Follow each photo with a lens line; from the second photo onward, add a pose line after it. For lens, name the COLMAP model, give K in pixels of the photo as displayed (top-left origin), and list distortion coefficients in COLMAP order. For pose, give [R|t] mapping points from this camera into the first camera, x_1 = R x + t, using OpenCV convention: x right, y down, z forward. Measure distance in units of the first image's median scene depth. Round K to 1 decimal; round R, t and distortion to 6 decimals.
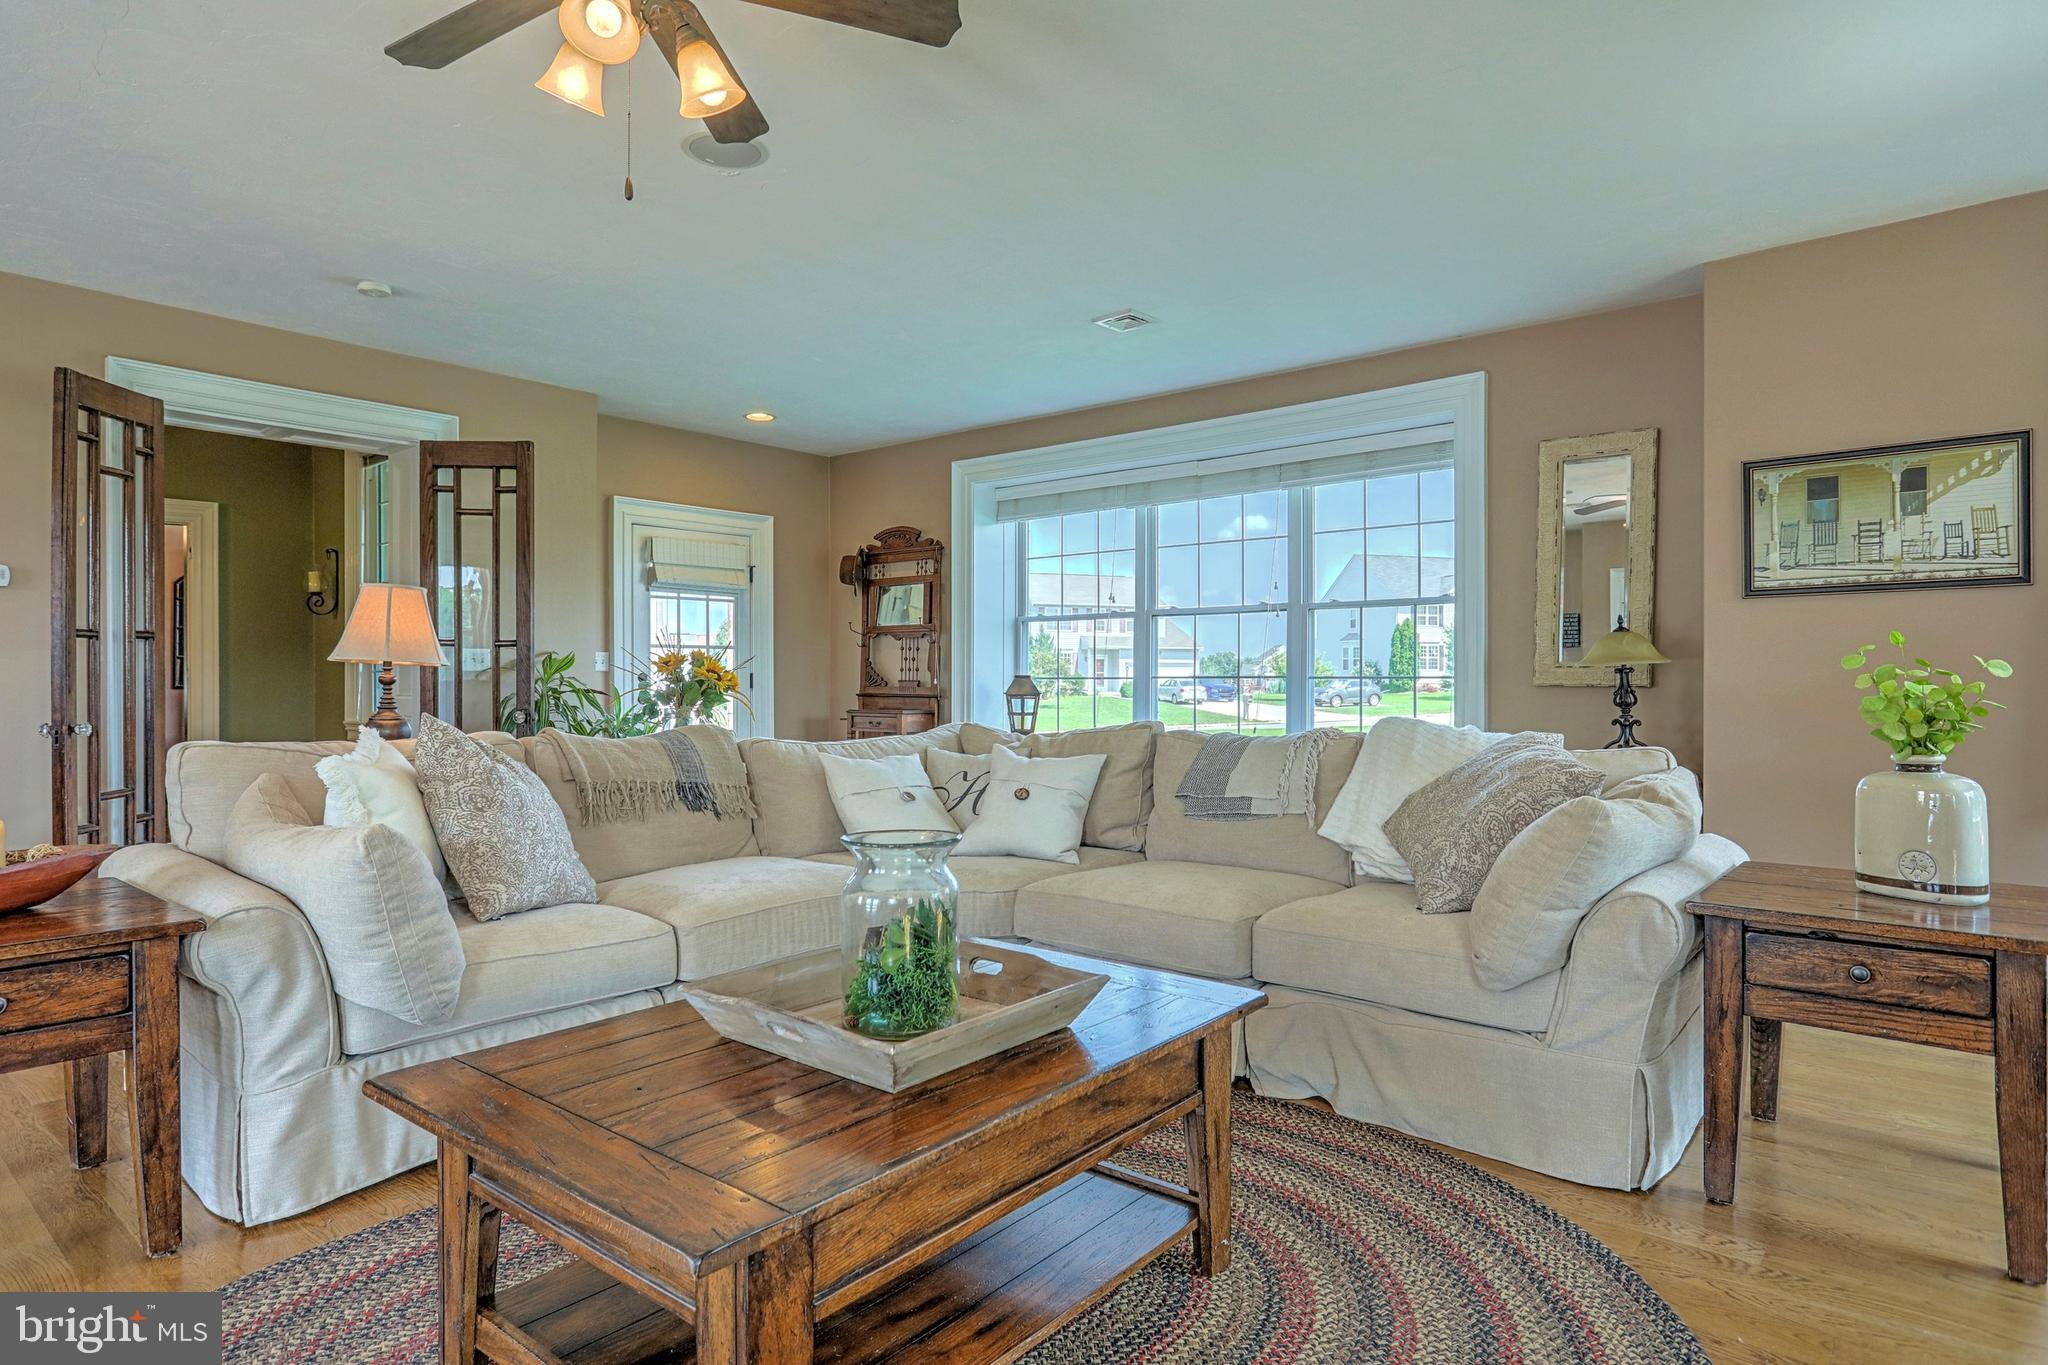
lens RADIAL K [[1147.6, 0, 1020.2], [0, 1147.6, 682.0], [0, 0, 1]] dist [0.034725, -0.000361]
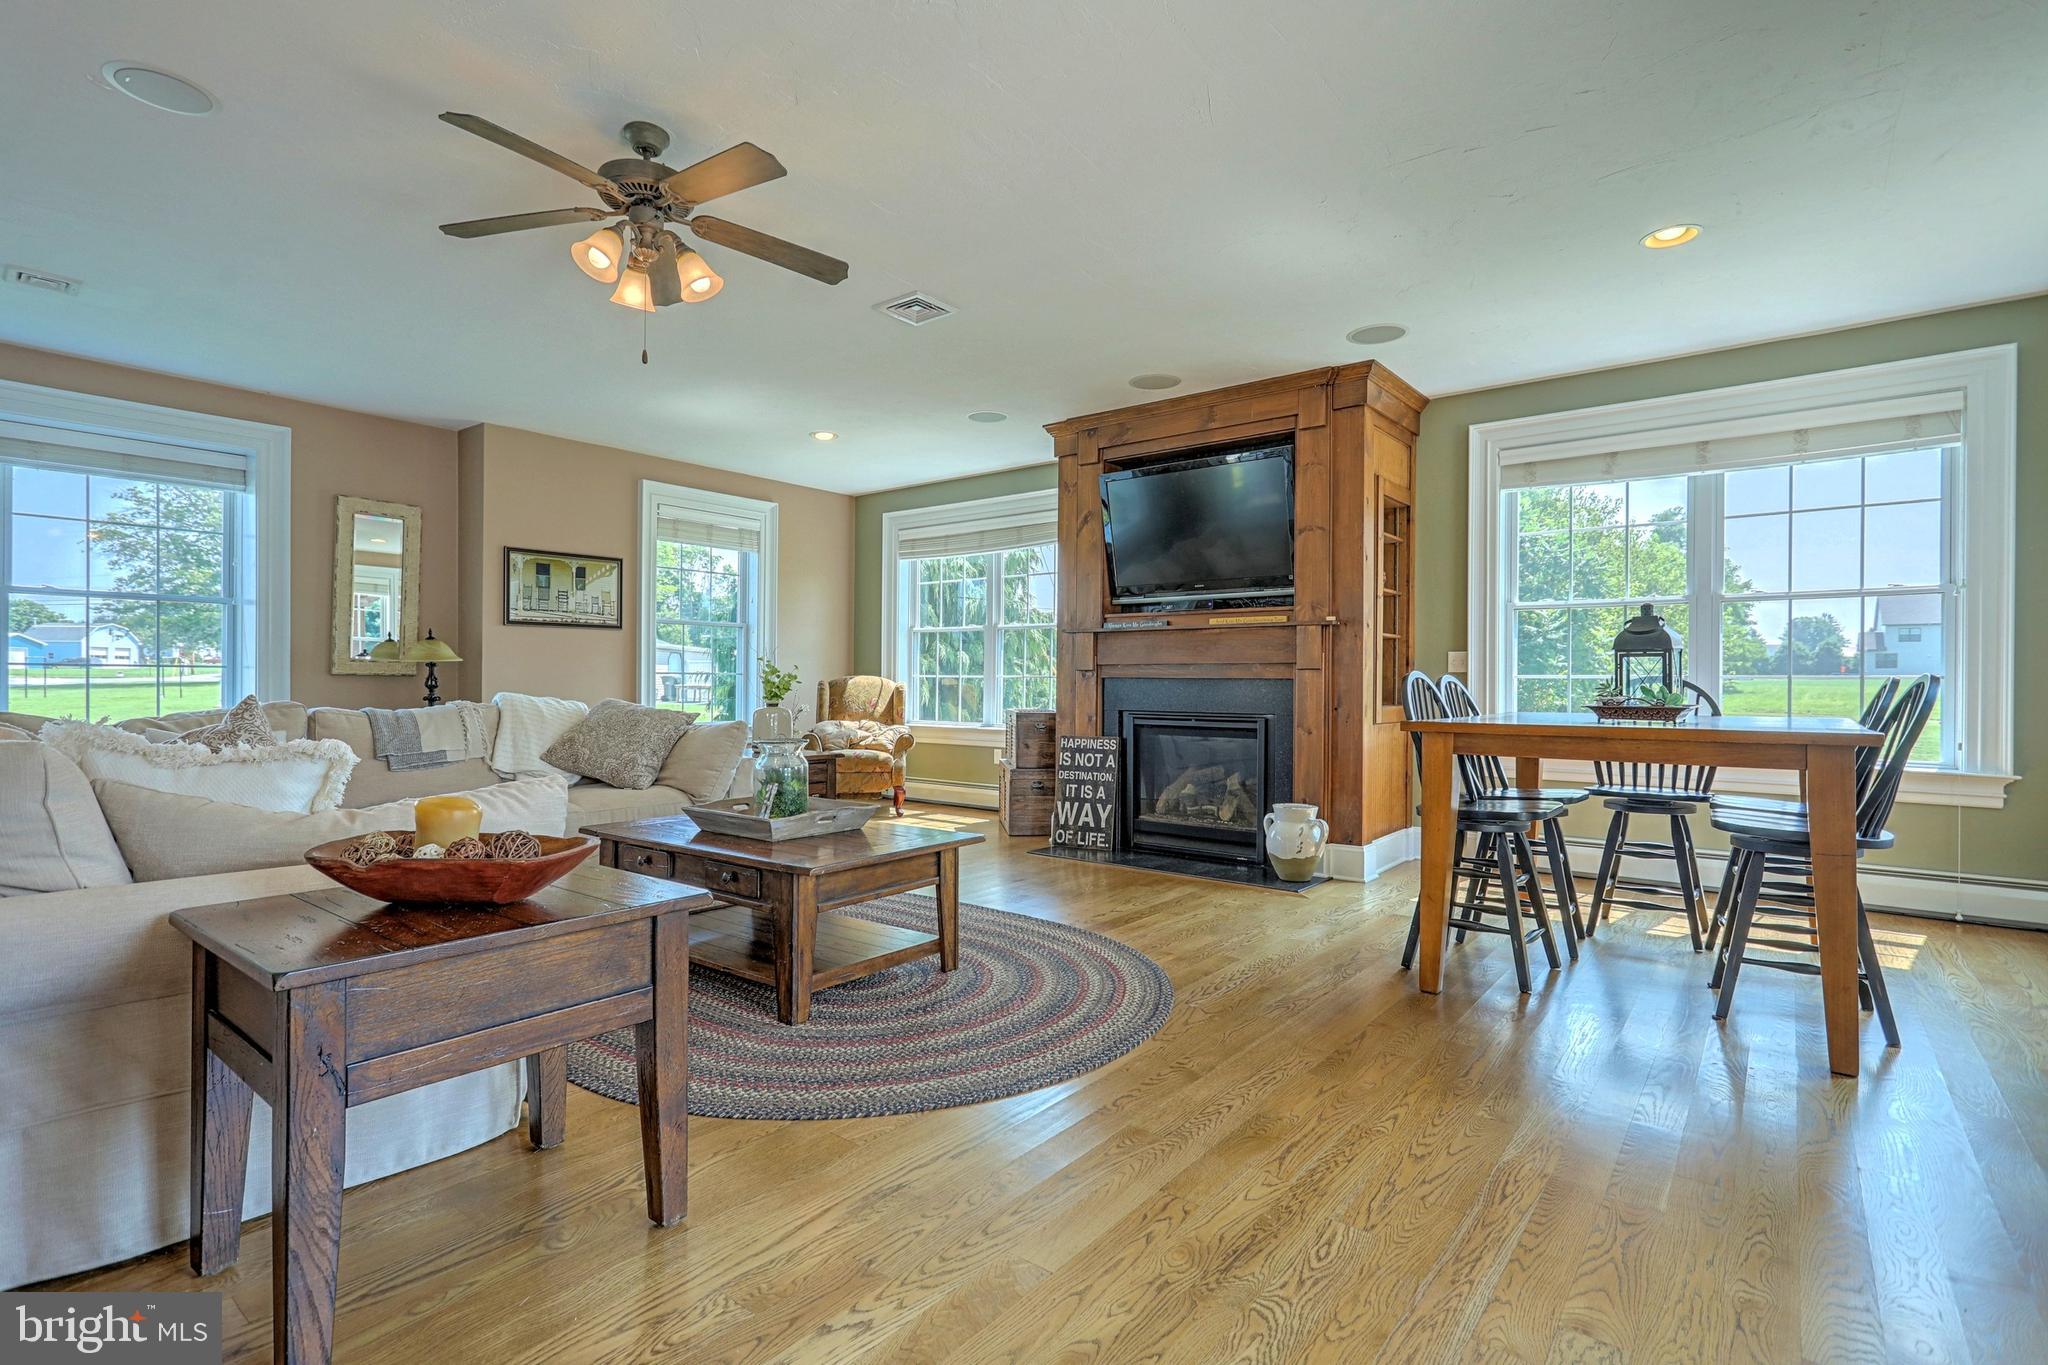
lens RADIAL K [[977.1, 0, 1022.4], [0, 977.1, 686.6], [0, 0, 1]] dist [-0.010964, 0.001796]
pose [[-0.026155, -0.000478, 0.999658, -0.878007], [-0.004924, 0.999988, 0.000350, 0.016210], [-0.999646, -0.004913, -0.026157, 0.277348]]
